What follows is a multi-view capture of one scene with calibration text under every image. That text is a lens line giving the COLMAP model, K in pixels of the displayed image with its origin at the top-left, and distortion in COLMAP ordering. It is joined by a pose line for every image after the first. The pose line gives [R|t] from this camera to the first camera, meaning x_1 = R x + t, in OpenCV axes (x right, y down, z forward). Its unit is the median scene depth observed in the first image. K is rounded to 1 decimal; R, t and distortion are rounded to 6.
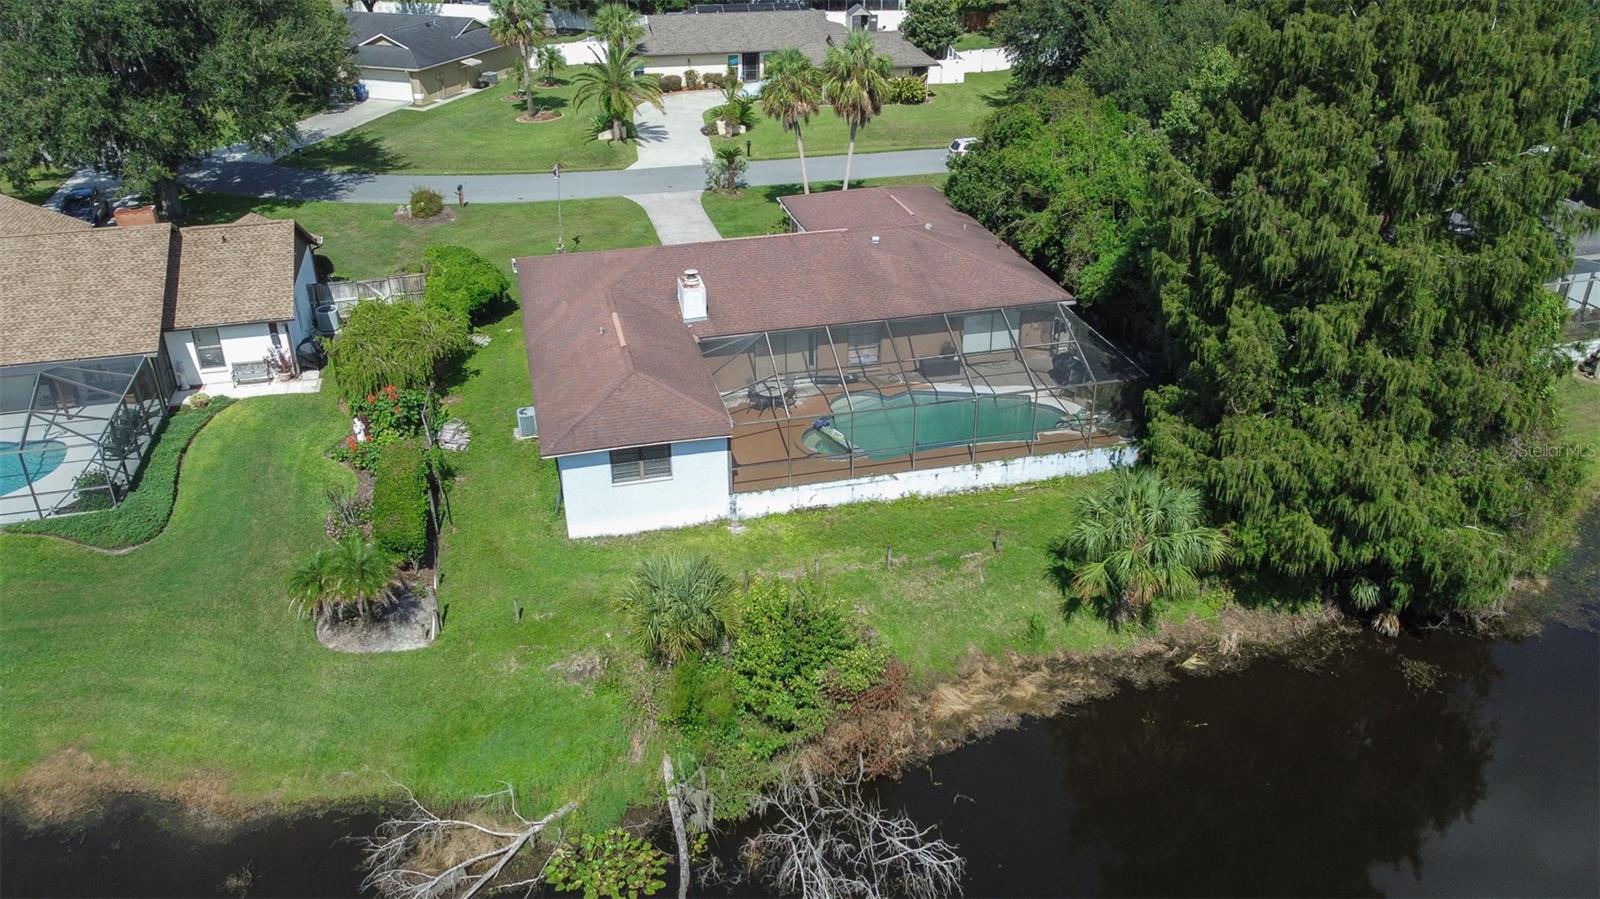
lens RADIAL K [[1179.0, 0, 812.3], [0, 1179.0, 428.2], [0, 0, 1]] dist [-0.003117, 0.001198]
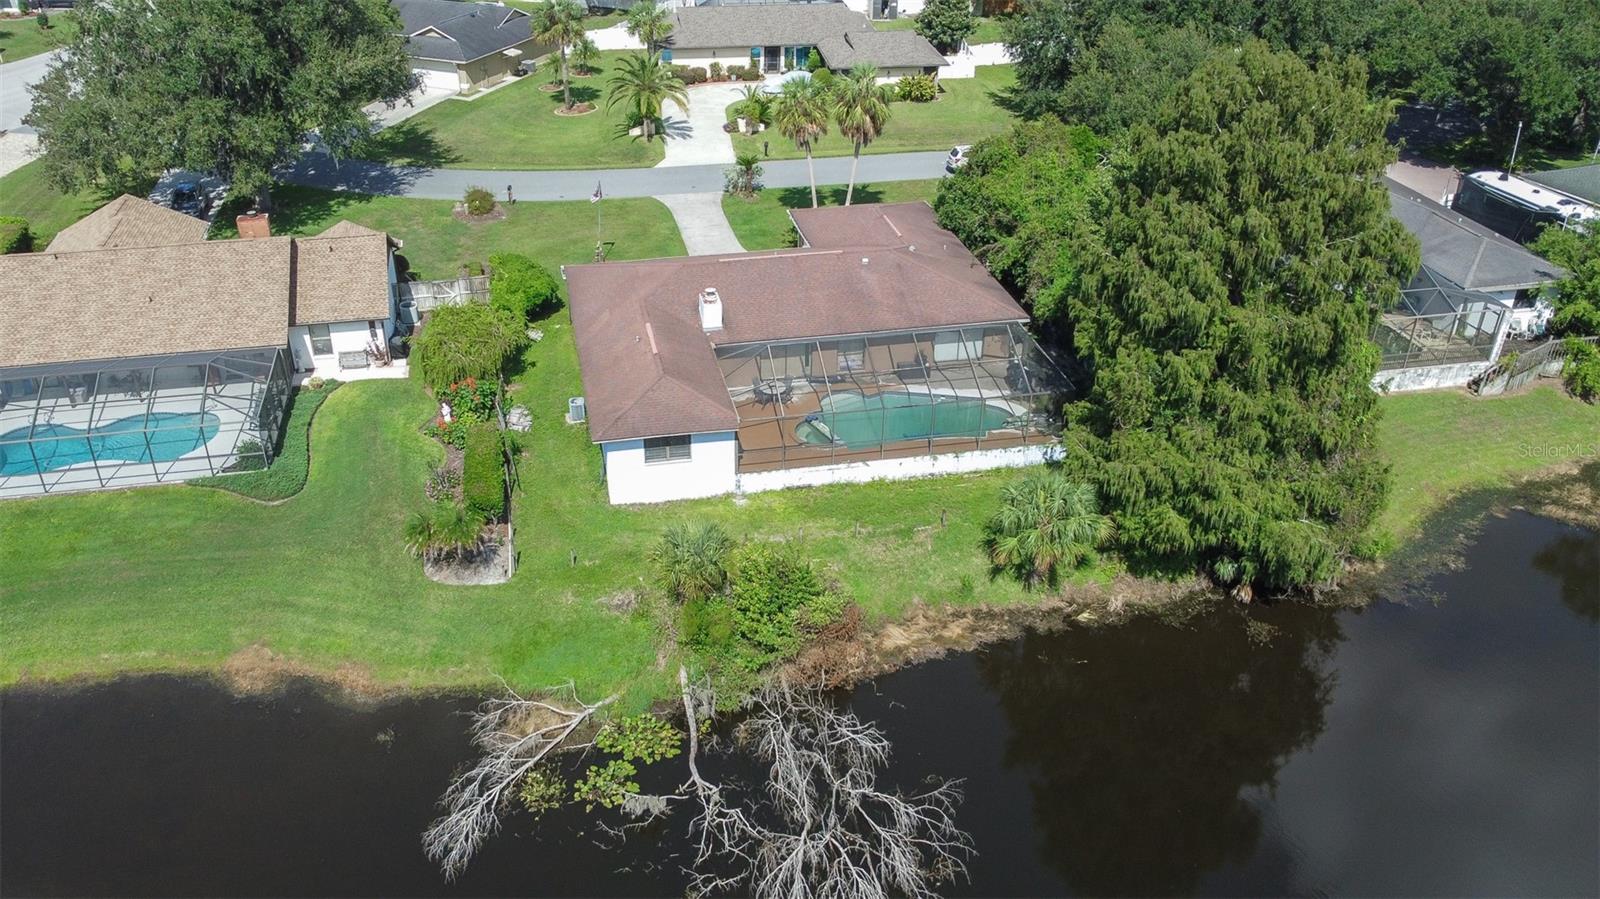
lens RADIAL K [[1242.5, 0, 777.8], [0, 1242.5, 447.9], [0, 0, 1]] dist [-0.000079, -0.004557]
pose [[0.998512, 0.032645, -0.043676, 0.034829], [-0.030283, 0.998099, 0.053680, -0.047822], [0.045345, -0.052278, 0.997603, -0.354021]]
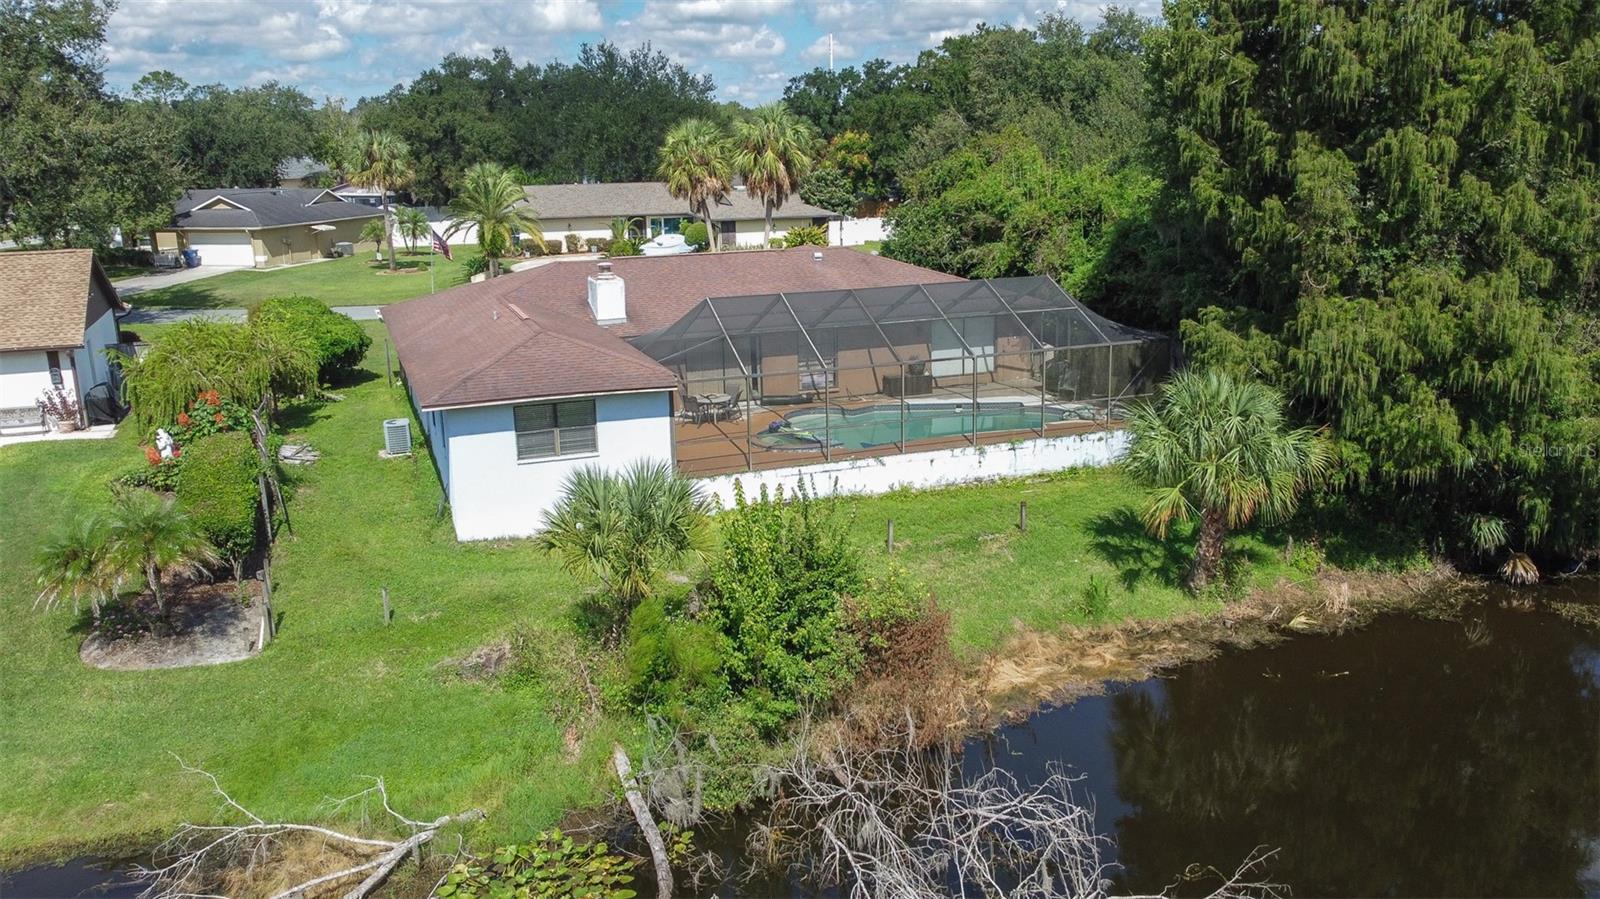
lens RADIAL K [[1231.4, 0, 837.0], [0, 1231.4, 452.4], [0, 0, 1]] dist [0.000658, -0.000572]
pose [[0.991174, -0.045806, 0.124406, -0.066138], [0.072486, 0.972968, -0.219267, 0.230316], [-0.110999, 0.226350, 0.967701, 0.220778]]
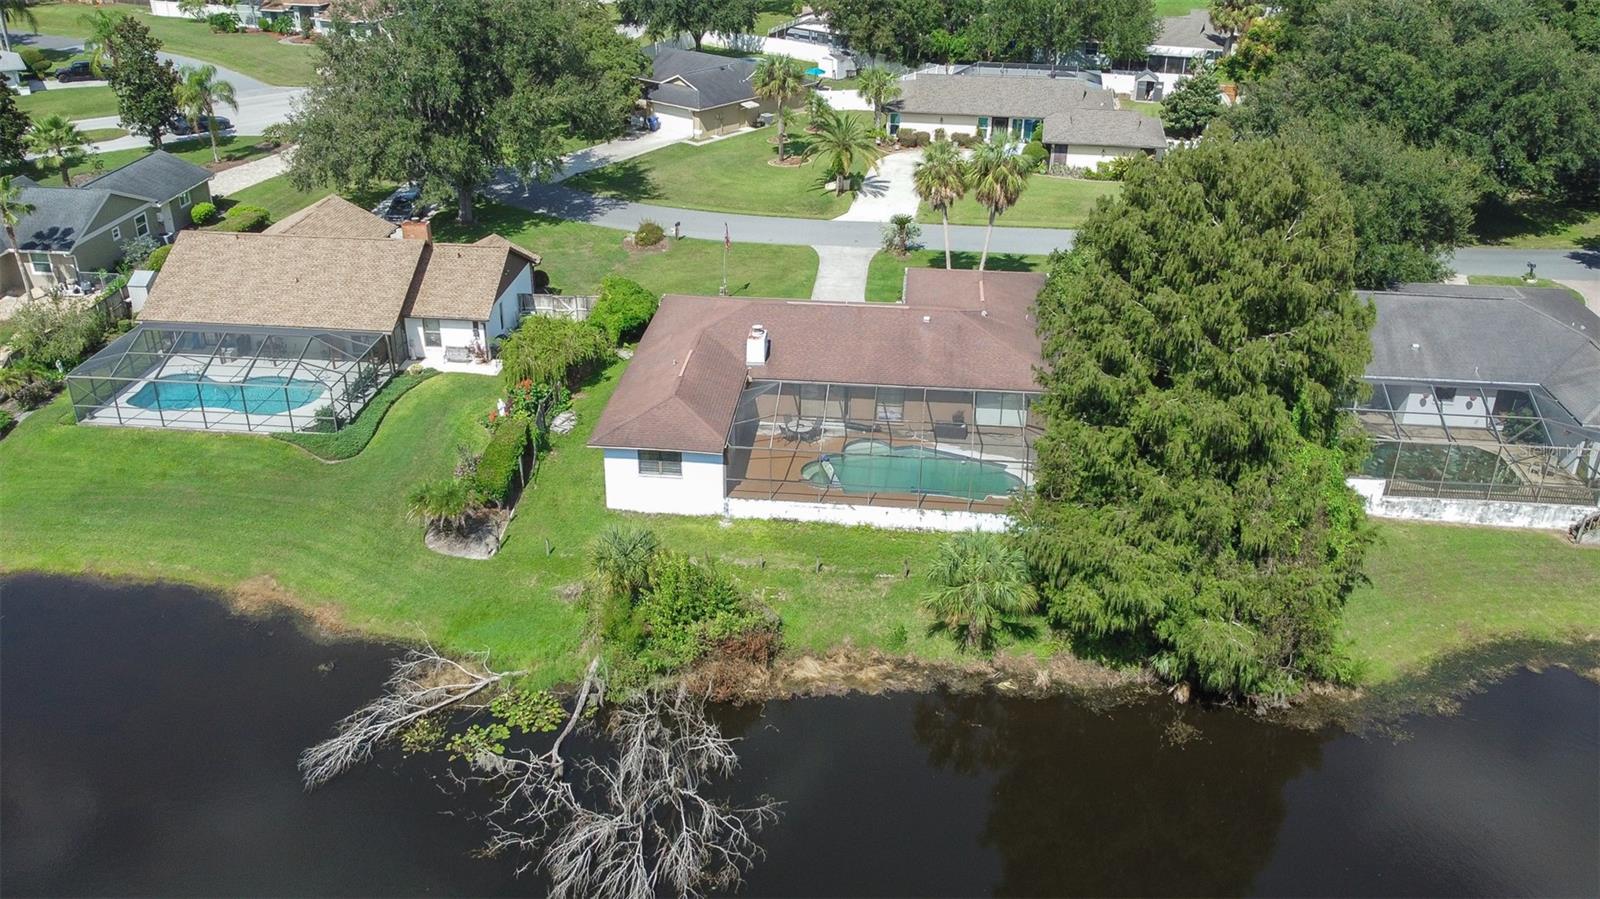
lens RADIAL K [[1280.3, 0, 818.2], [0, 1280.3, 444.8], [0, 0, 1]] dist [0.000036, -0.003390]
pose [[0.943797, 0.163508, -0.287251, 0.458430], [-0.166268, 0.985967, 0.014936, -0.044342], [0.285662, 0.033664, 0.957739, -0.382807]]
